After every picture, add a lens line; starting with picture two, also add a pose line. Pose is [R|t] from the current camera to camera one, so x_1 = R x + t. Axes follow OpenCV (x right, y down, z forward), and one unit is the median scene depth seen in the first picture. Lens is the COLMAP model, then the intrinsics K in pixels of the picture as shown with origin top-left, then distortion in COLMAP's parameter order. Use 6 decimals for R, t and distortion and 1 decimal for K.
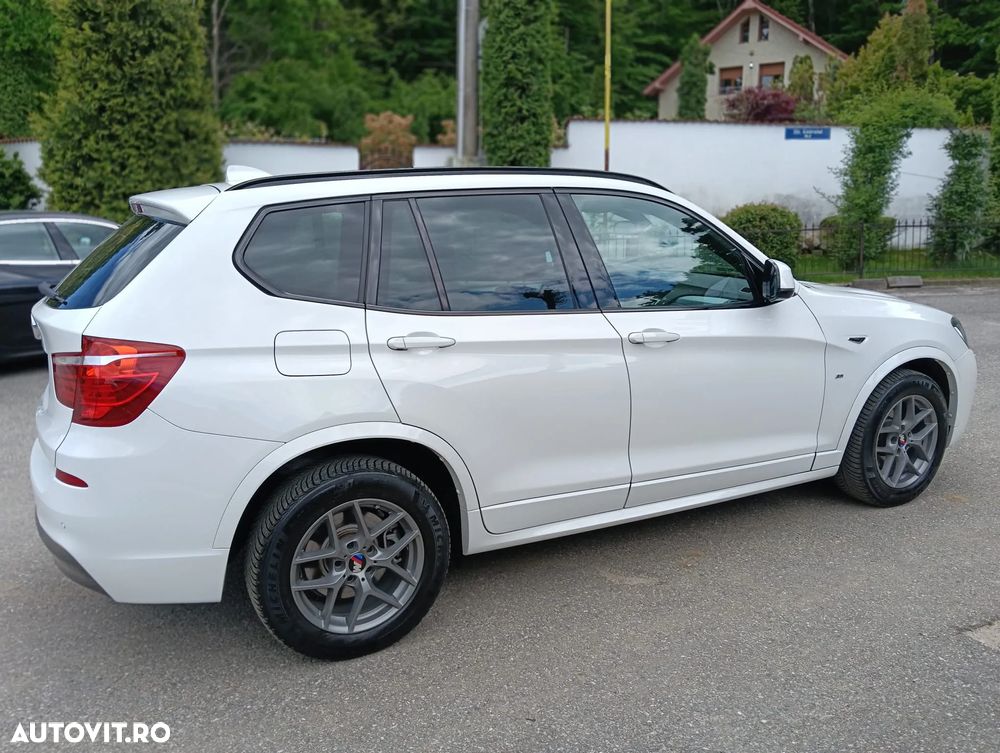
lens RADIAL K [[821.7, 0, 497.0], [0, 821.7, 371.9], [0, 0, 1]] dist [0.035028, -0.069545]
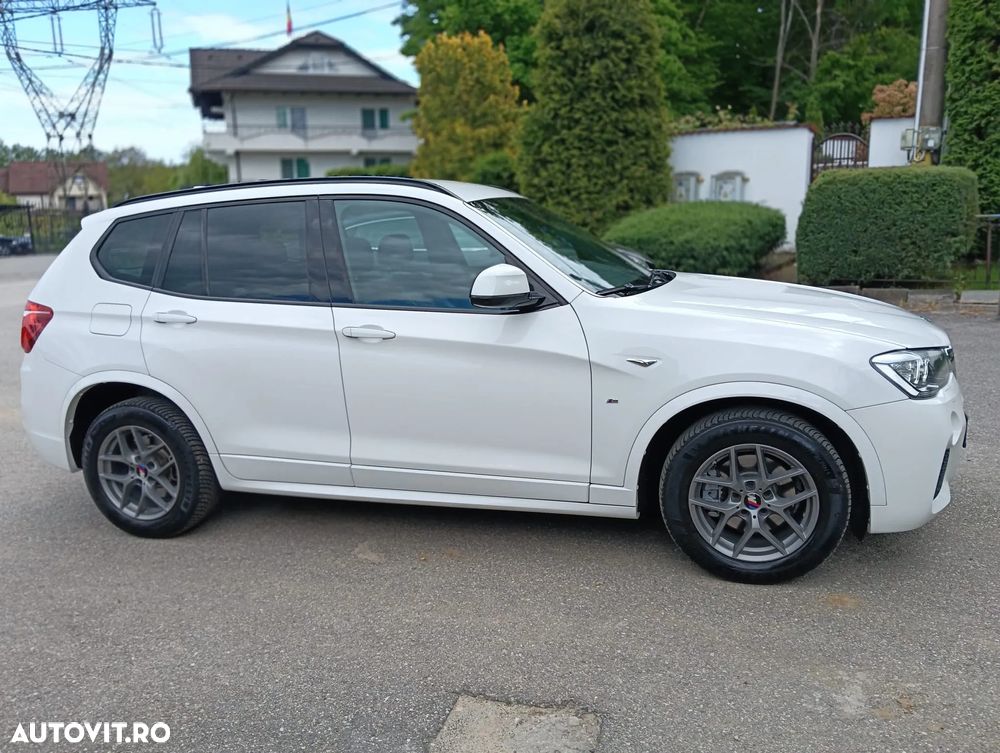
lens RADIAL K [[813.1, 0, 496.9], [0, 813.1, 374.3], [0, 0, 1]] dist [0.097017, -0.166535]
pose [[0.715960, 0.119306, -0.687871, 0.300392], [-0.102506, 0.992576, 0.065464, -0.021579], [0.690575, 0.023641, 0.722875, 0.100200]]
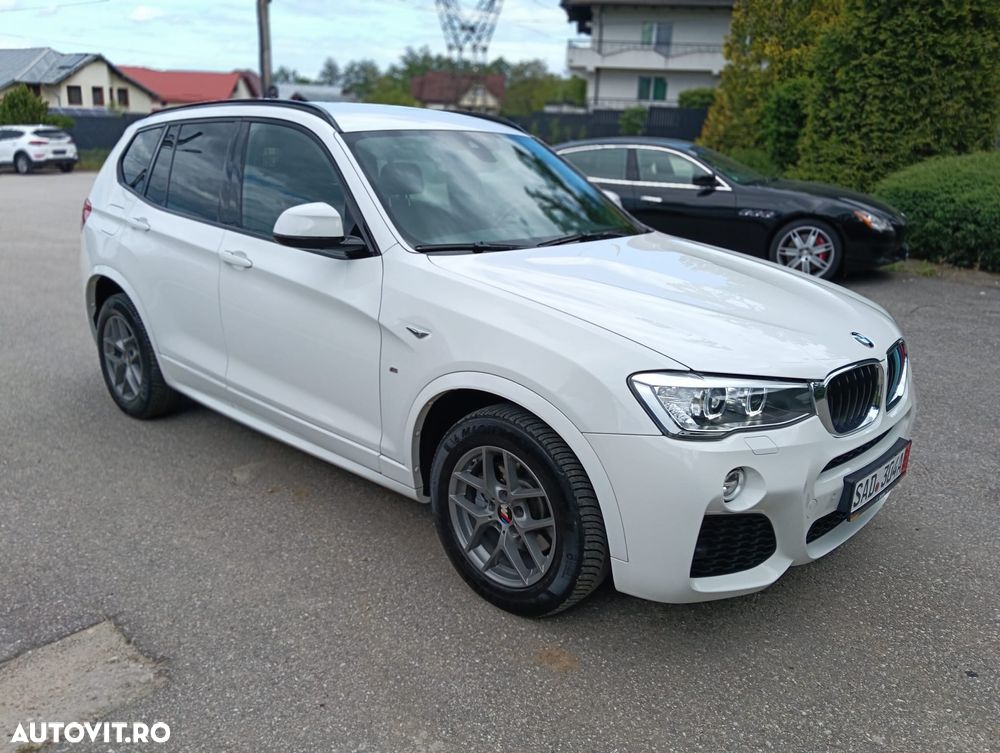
lens RADIAL K [[821.7, 0, 497.0], [0, 821.7, 371.9], [0, 0, 1]] dist [0.035028, -0.069545]
pose [[0.328739, 0.279435, -0.902135, 0.376414], [-0.209266, 0.953033, 0.218944, -0.059749], [0.920944, 0.116810, 0.371775, 0.266518]]
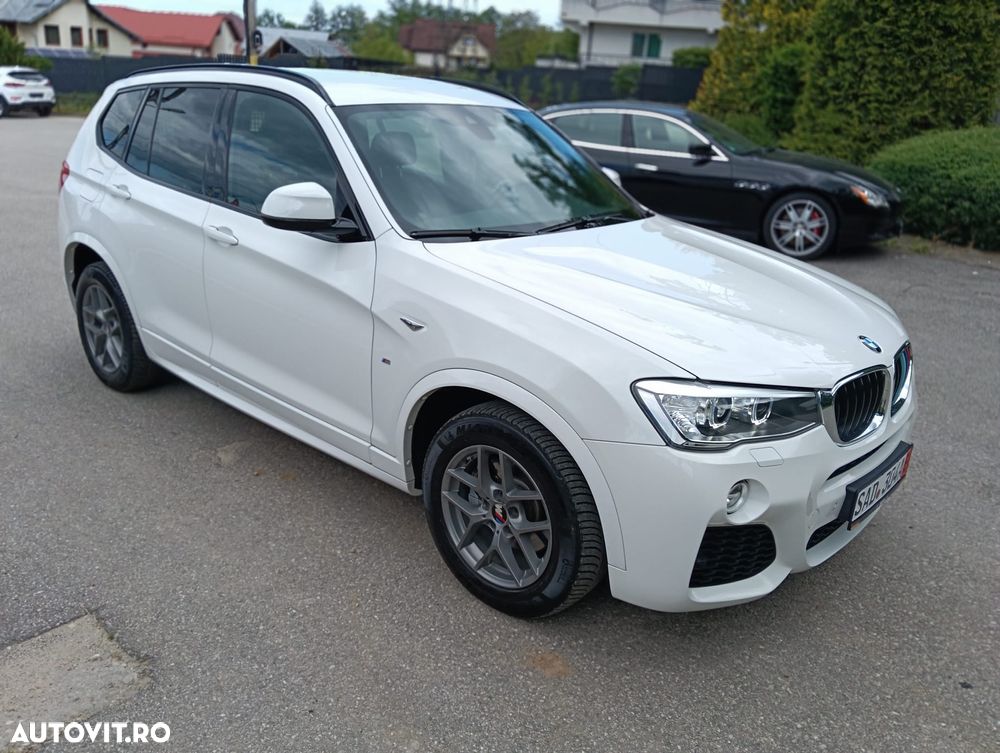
lens RADIAL K [[821.7, 0, 497.0], [0, 821.7, 371.9], [0, 0, 1]] dist [0.035028, -0.069545]
pose [[0.340238, 0.334015, -0.879018, 0.364962], [-0.234940, 0.935337, 0.264478, -0.067693], [0.910517, 0.116531, 0.396710, 0.264364]]
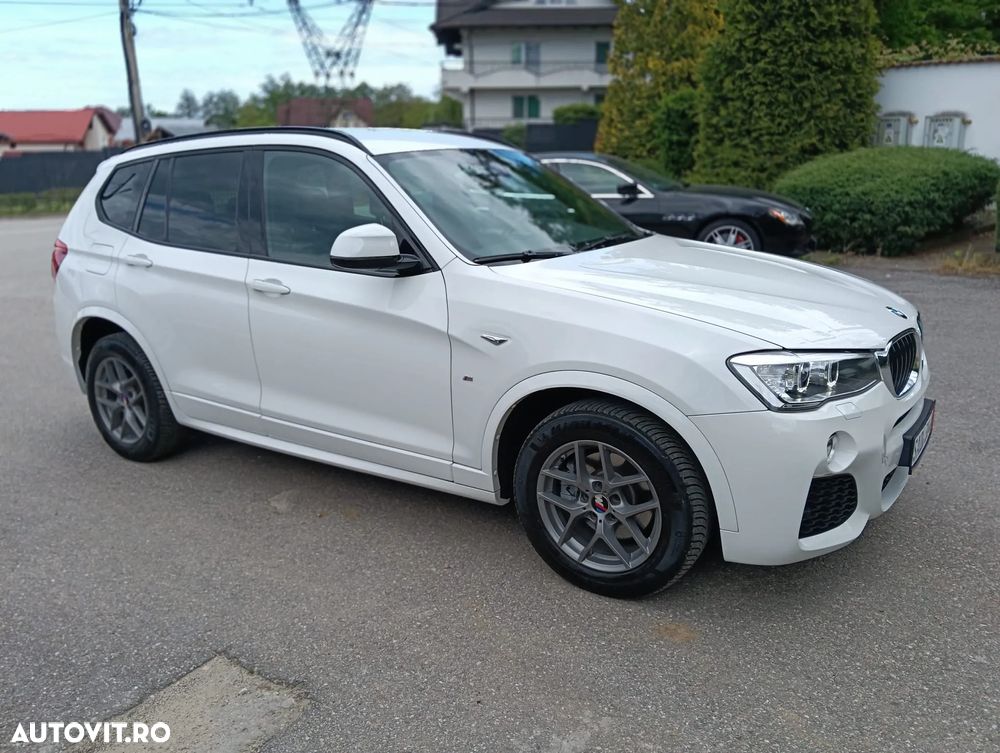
lens RADIAL K [[821.0, 0, 493.5], [0, 821.0, 373.0], [0, 0, 1]] dist [0.060684, -0.132271]
pose [[0.470134, 0.223032, -0.853950, 0.364356], [-0.149242, 0.973701, 0.172144, -0.046267], [0.869886, 0.046514, 0.491055, 0.209337]]
